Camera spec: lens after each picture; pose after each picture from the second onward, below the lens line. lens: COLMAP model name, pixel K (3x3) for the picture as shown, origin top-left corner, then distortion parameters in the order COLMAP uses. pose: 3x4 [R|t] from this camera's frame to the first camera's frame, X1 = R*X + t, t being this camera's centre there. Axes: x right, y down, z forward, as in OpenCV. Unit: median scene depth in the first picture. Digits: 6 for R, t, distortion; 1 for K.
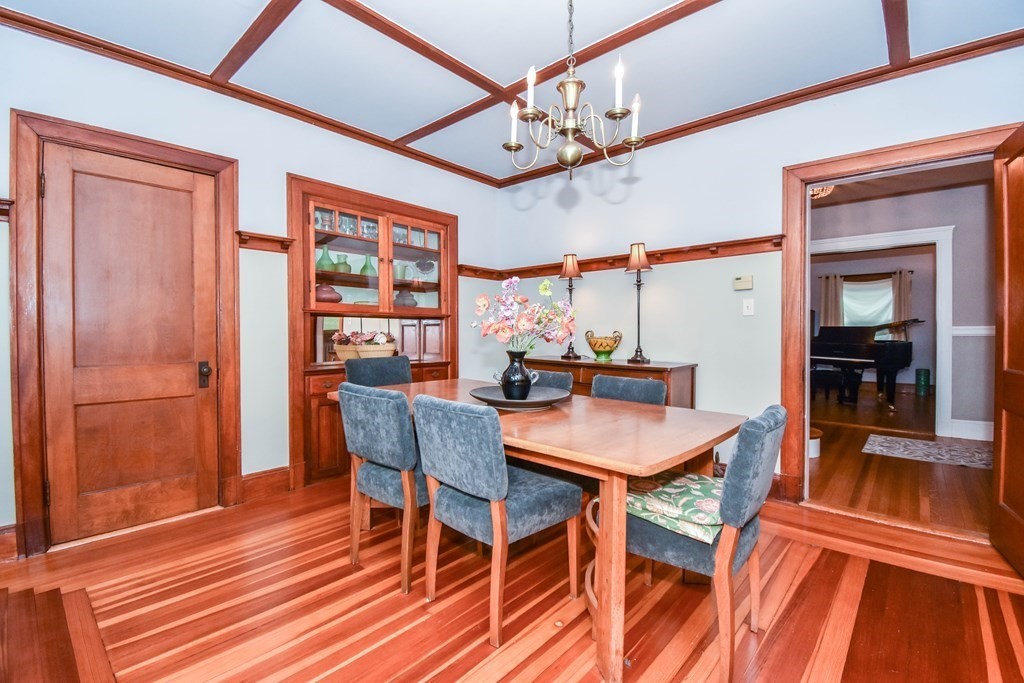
lens RADIAL K [[459.6, 0, 503.7], [0, 459.6, 339.6], [0, 0, 1]] dist [-0.031331, -0.000433]
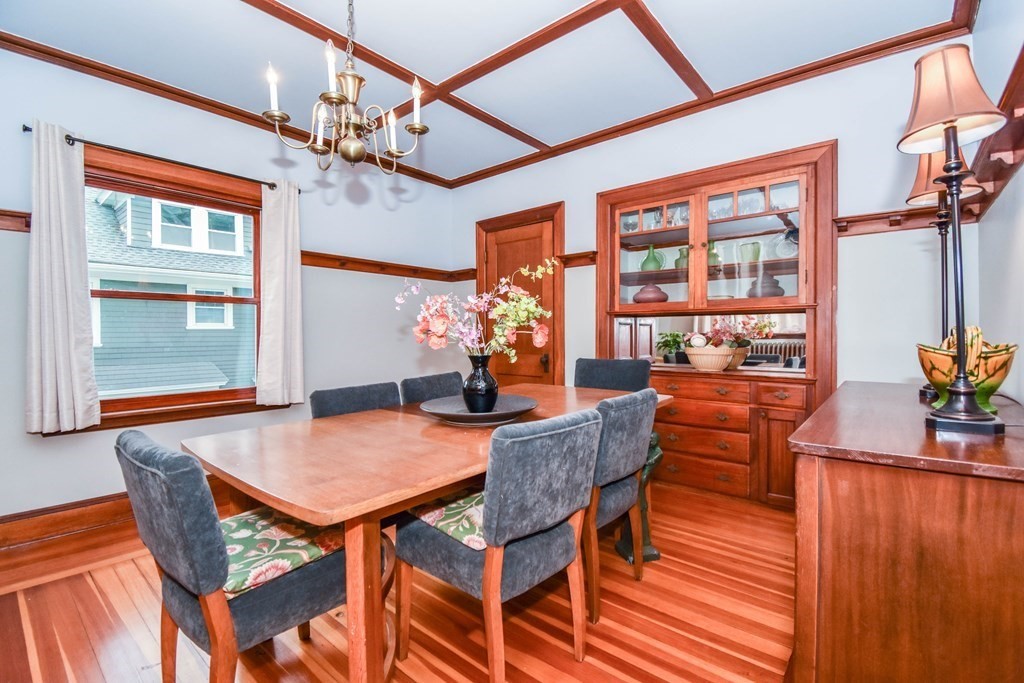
lens RADIAL K [[459.6, 0, 503.7], [0, 459.6, 339.6], [0, 0, 1]] dist [-0.031331, -0.000433]
pose [[0.017170, 0.011506, -0.999786, 0.655057], [-0.005890, 0.999918, 0.011406, -0.011529], [0.999835, 0.005693, 0.017236, 0.730285]]
